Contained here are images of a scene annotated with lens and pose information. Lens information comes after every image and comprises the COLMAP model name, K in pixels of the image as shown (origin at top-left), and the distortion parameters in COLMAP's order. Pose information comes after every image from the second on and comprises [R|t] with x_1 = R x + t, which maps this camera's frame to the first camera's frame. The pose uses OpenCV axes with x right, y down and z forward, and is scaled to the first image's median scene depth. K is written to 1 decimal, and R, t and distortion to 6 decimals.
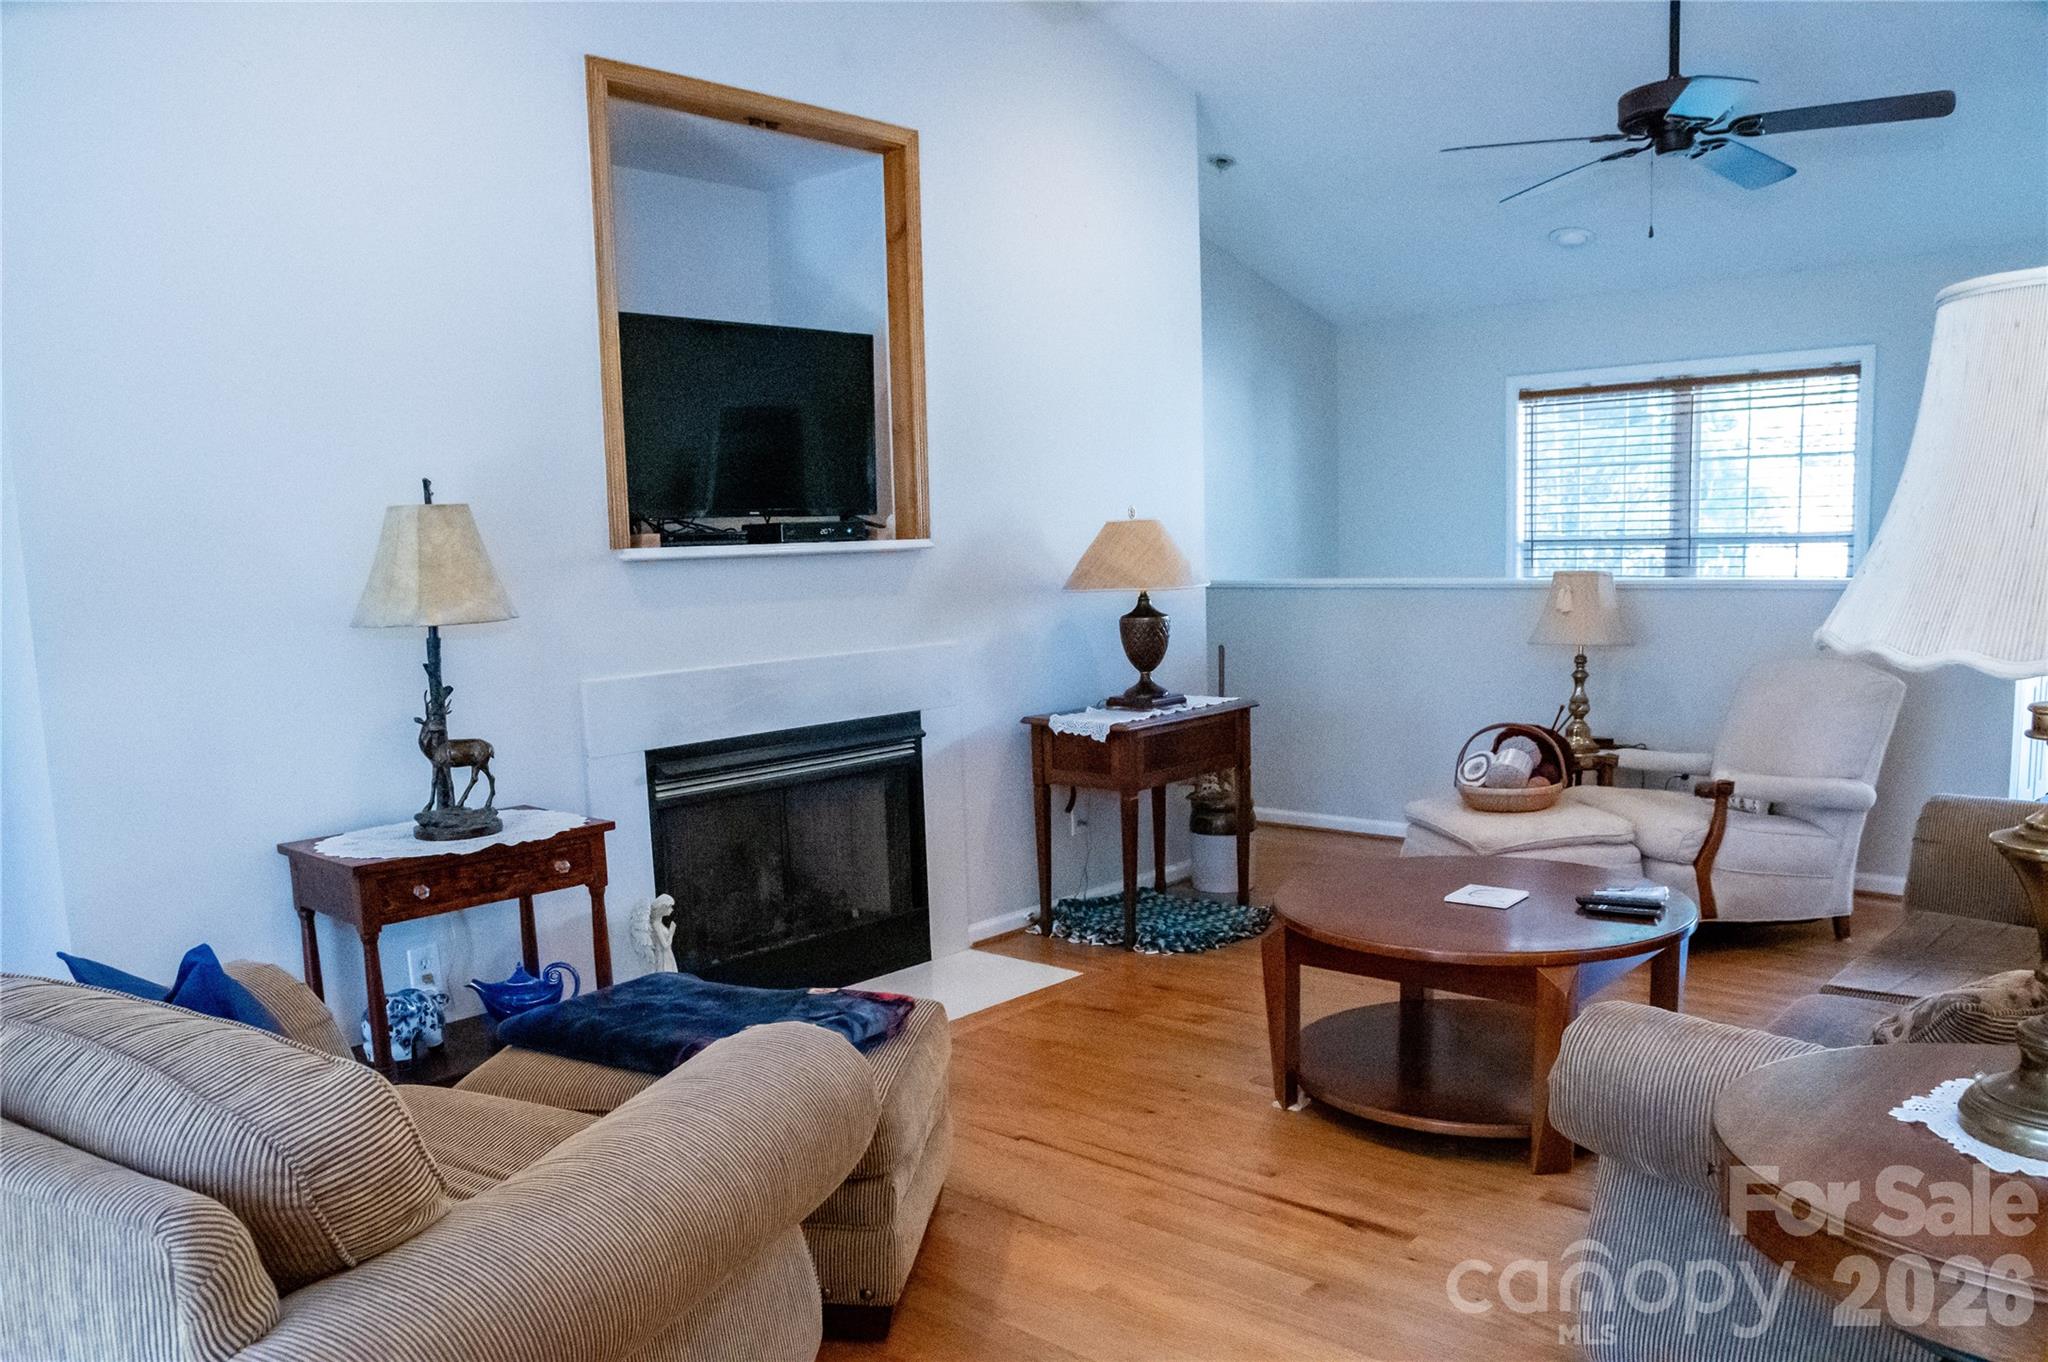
lens RADIAL K [[1529.9, 0, 1030.5], [0, 1529.9, 673.8], [0, 0, 1]] dist [-0.001397, 0.011991]
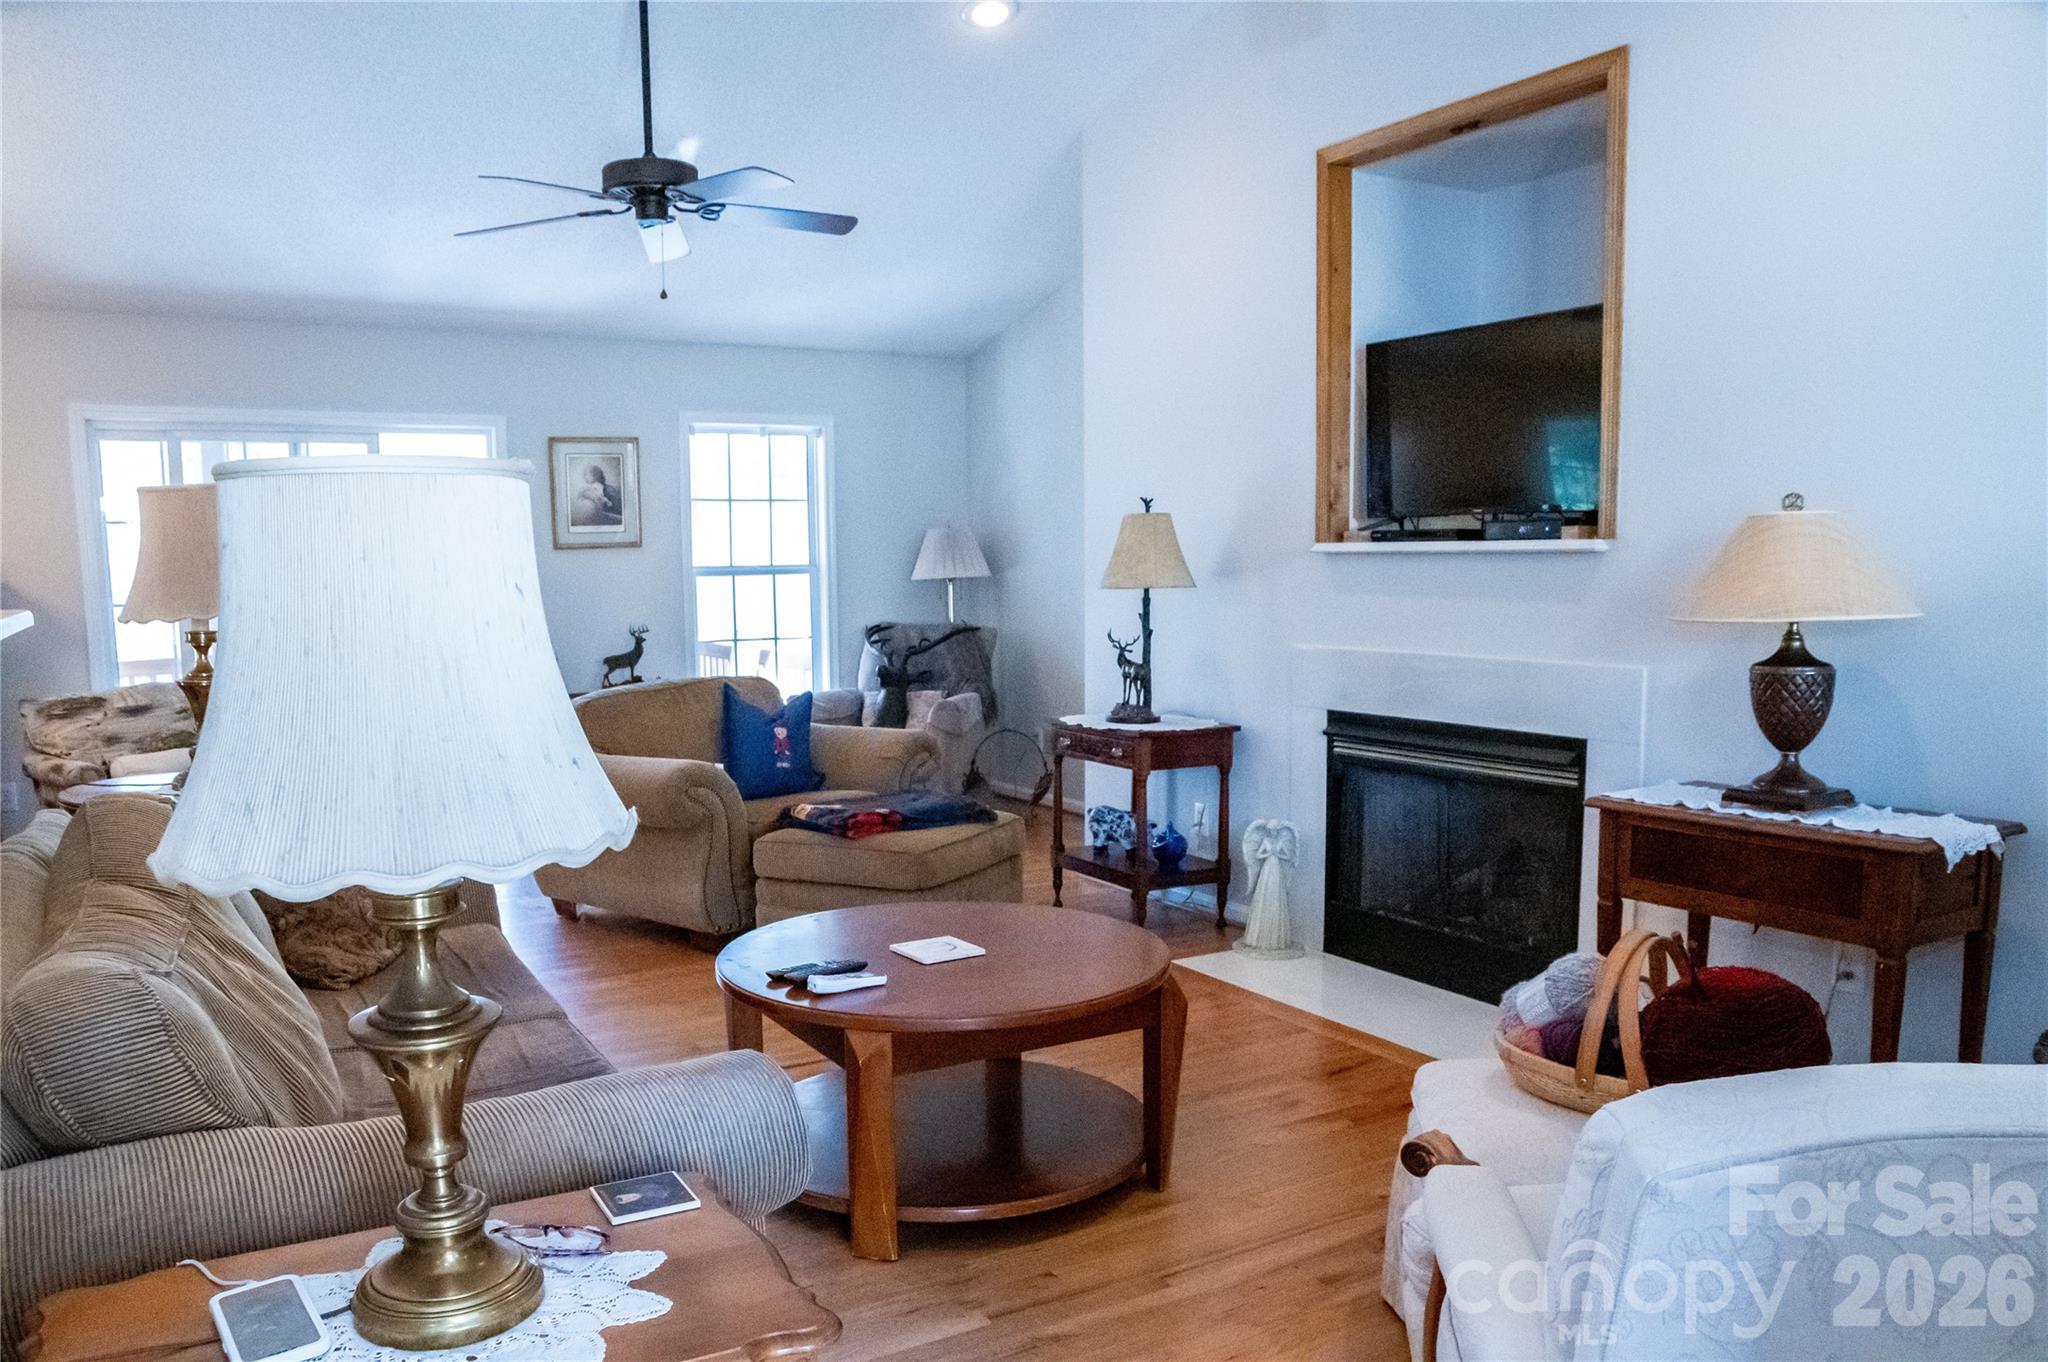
lens RADIAL K [[1529.9, 0, 1028.2], [0, 1529.9, 690.8], [0, 0, 1]] dist [-0.001397, 0.011991]
pose [[-0.278317, 0.118898, -0.953102, 0.899737], [-0.066037, 0.987592, 0.142485, -0.113025], [0.958216, 0.102596, -0.267012, 1.007989]]
